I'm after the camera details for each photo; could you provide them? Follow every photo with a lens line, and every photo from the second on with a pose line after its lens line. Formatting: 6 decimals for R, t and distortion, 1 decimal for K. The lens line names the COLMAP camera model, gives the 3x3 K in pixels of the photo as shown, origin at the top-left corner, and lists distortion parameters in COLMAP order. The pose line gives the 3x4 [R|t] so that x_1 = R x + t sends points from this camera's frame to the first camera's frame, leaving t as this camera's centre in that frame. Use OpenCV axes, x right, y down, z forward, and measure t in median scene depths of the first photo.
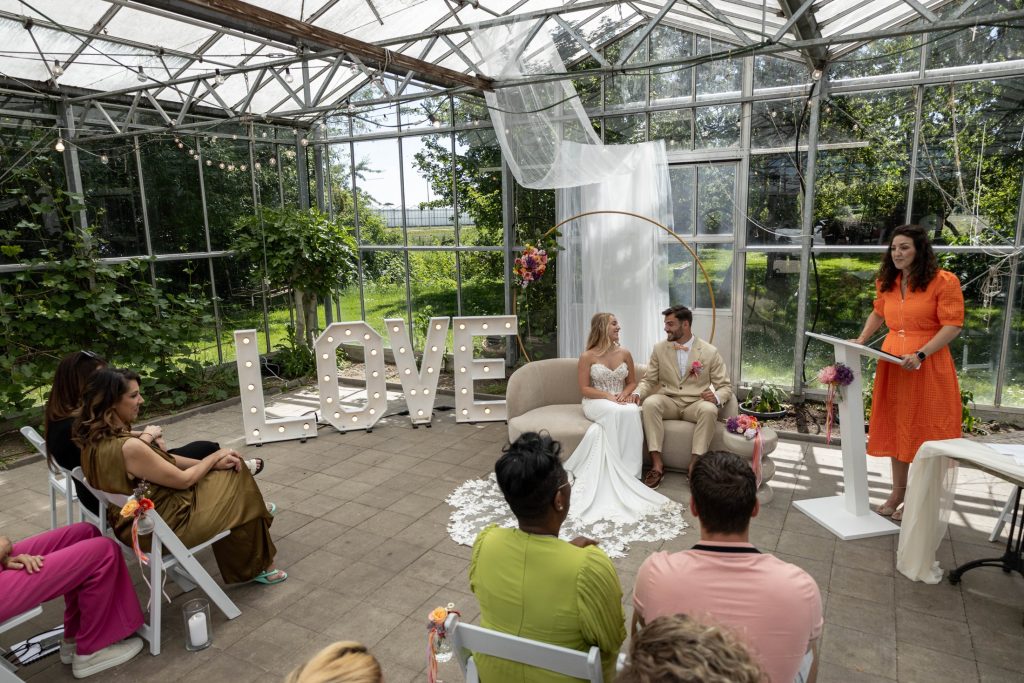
lens RADIAL K [[656.2, 0, 512.0], [0, 656.2, 341.5], [0, 0, 1]] dist [-0.001372, -0.000061]
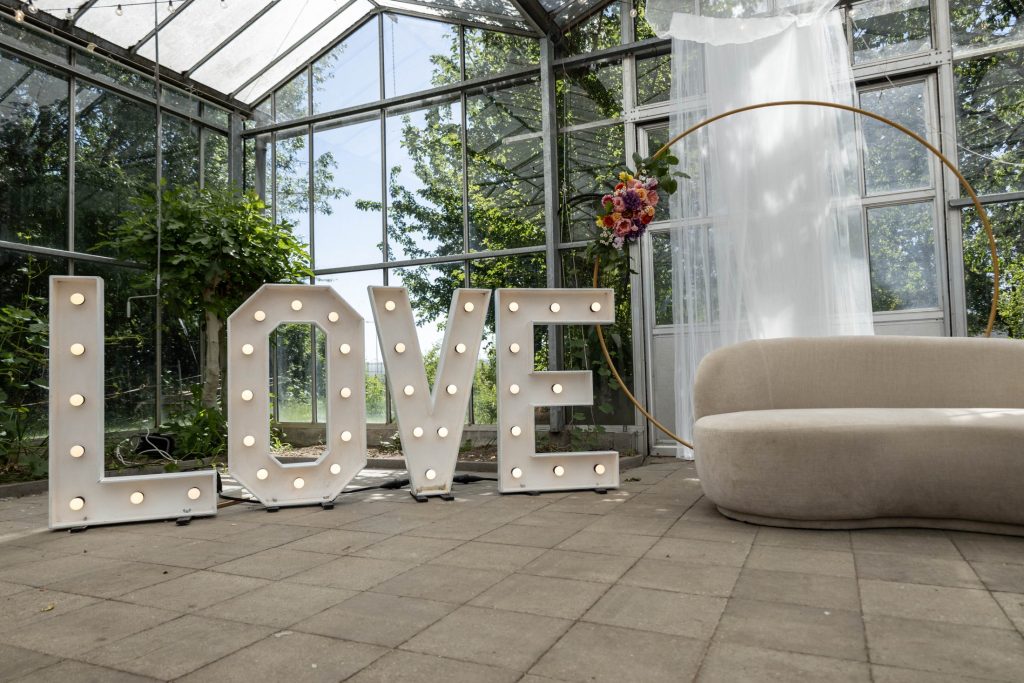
lens RADIAL K [[687.0, 0, 512.0], [0, 687.0, 341.5], [0, 0, 1]] dist [-0.001536, -0.000733]
pose [[0.997338, 0.001942, 0.072892, -0.117307], [0.015532, 0.971045, -0.238392, 0.138078], [-0.071245, 0.238890, 0.968430, 0.461083]]
